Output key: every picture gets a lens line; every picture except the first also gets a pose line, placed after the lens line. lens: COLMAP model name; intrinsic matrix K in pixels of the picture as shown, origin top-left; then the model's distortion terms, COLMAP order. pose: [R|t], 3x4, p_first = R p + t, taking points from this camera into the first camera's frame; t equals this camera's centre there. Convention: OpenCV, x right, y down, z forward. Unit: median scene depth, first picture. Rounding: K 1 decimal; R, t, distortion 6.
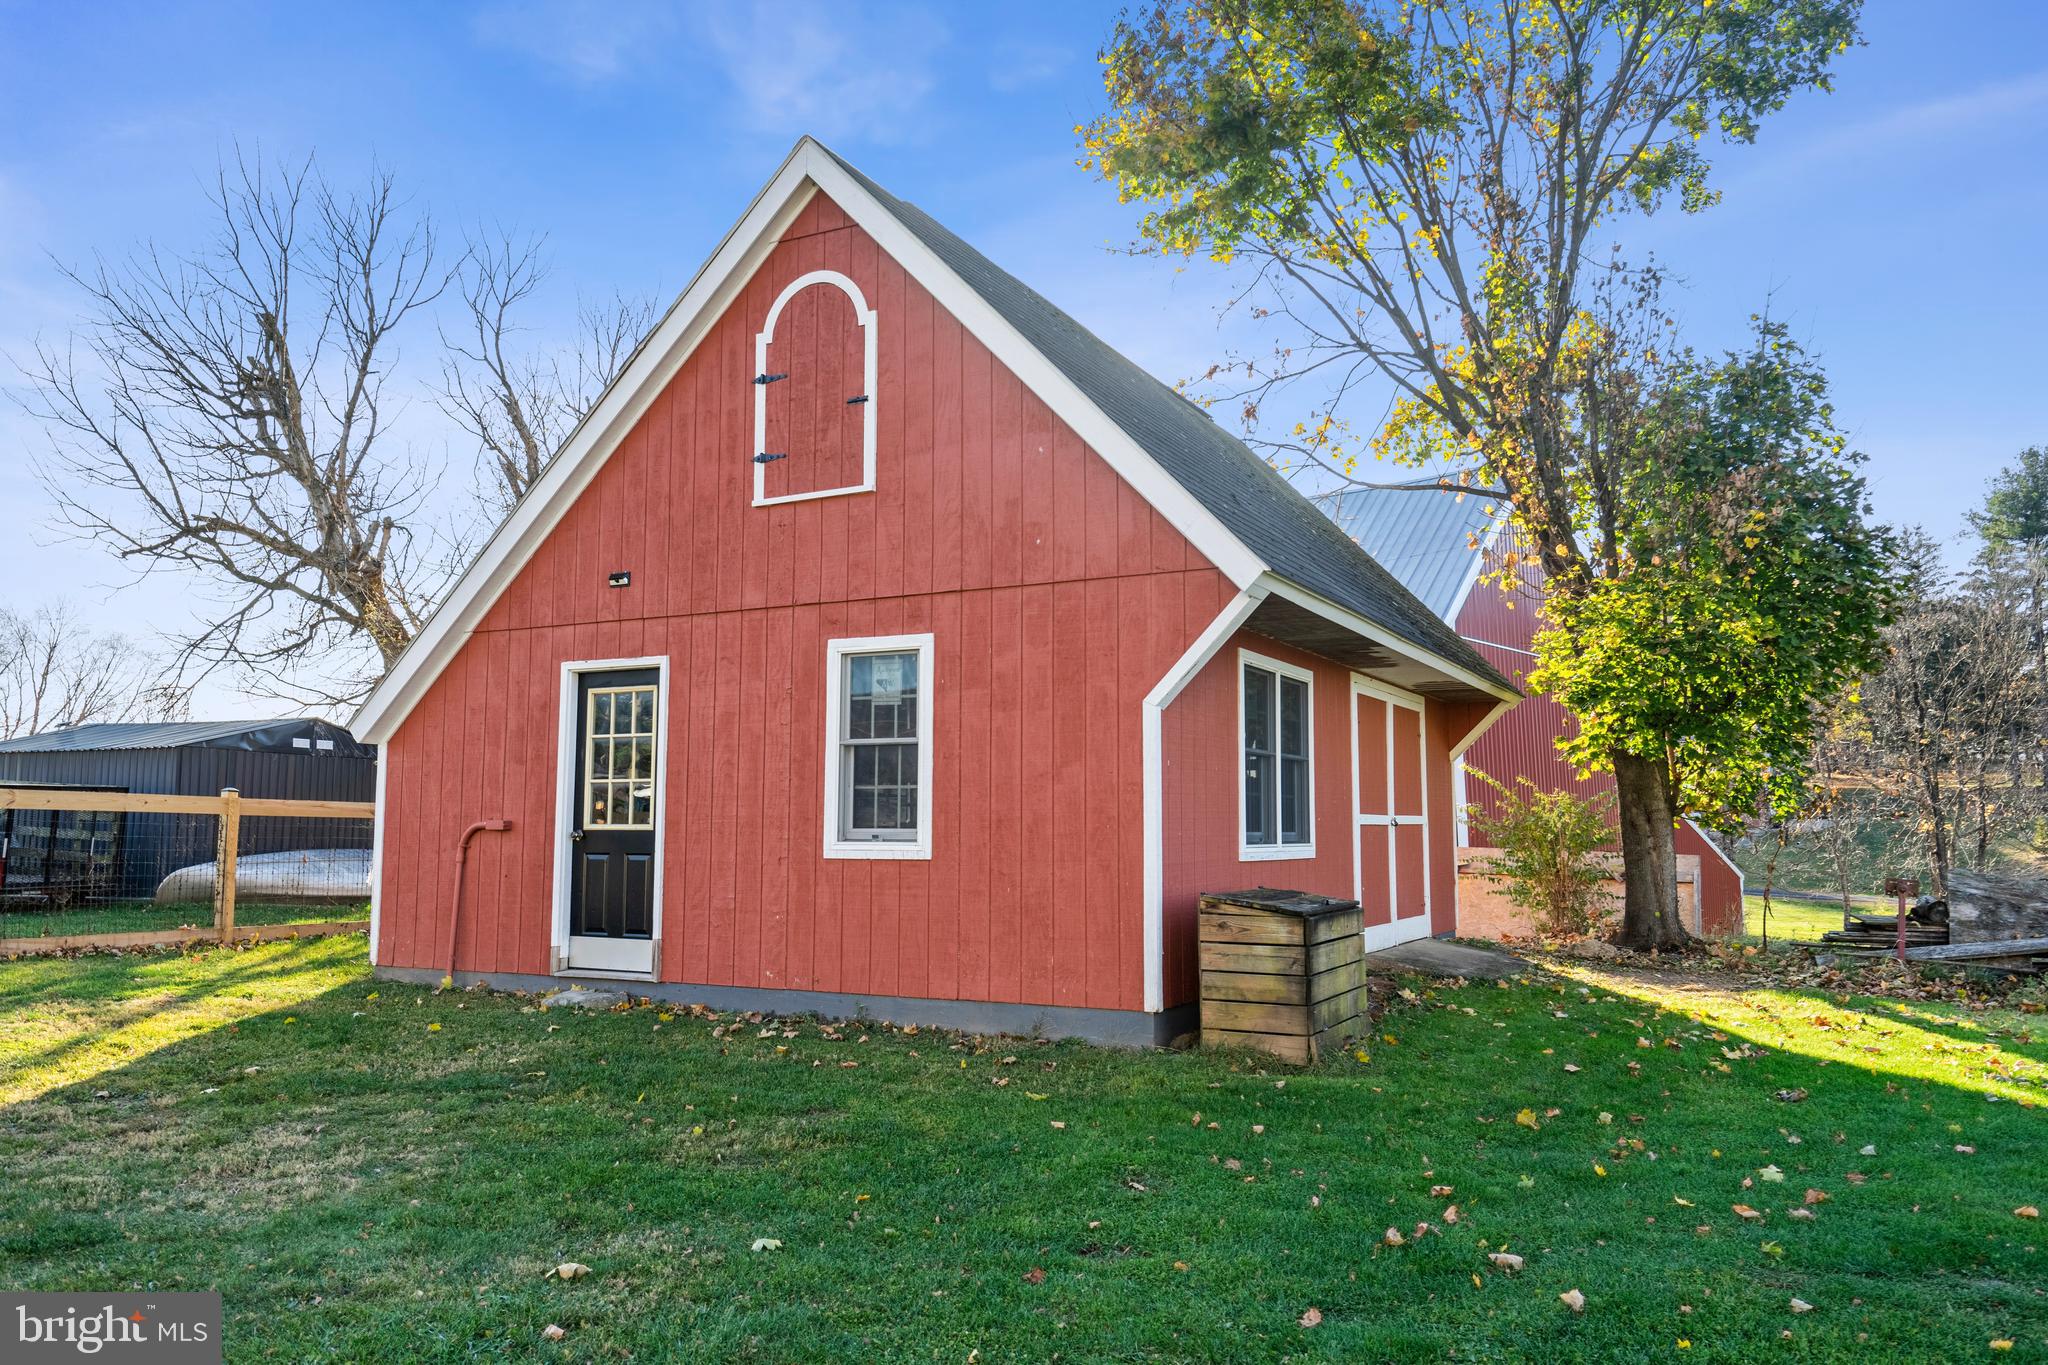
lens RADIAL K [[1501.9, 0, 1024.0], [0, 1501.9, 682.5], [0, 0, 1]] dist [0.008071, 0.002940]
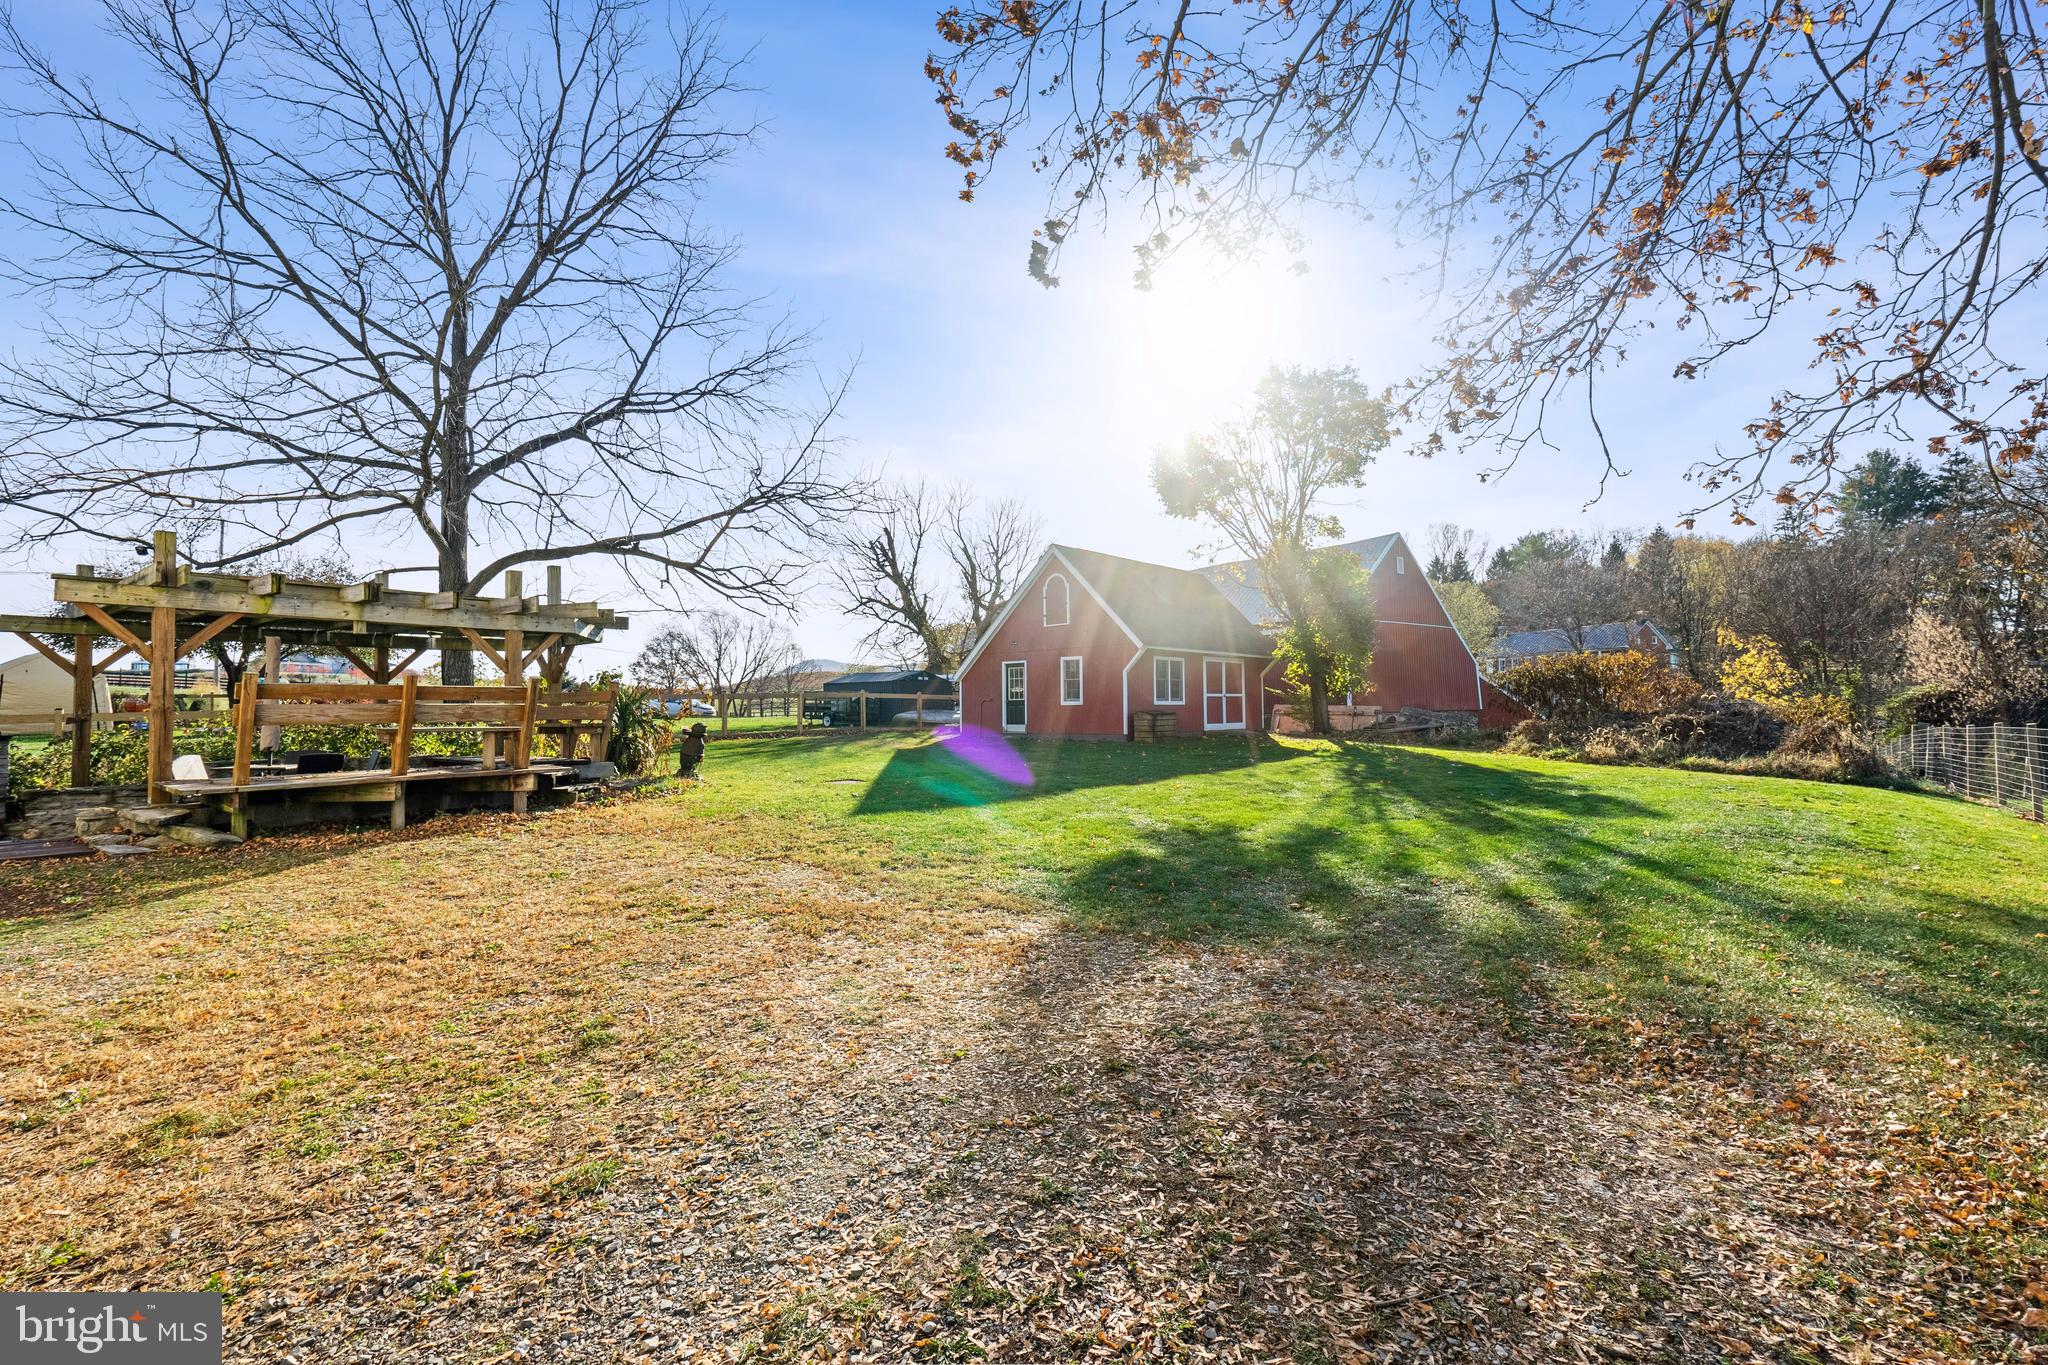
lens RADIAL K [[927.6, 0, 1024.0], [0, 927.6, 682.5], [0, 0, 1]] dist [-0.021247, 0.000006]
pose [[0.972434, -0.022063, -0.232131, 0.157693], [0.037804, 0.997261, 0.063578, -0.051427], [0.230093, -0.070601, 0.970604, -0.668580]]
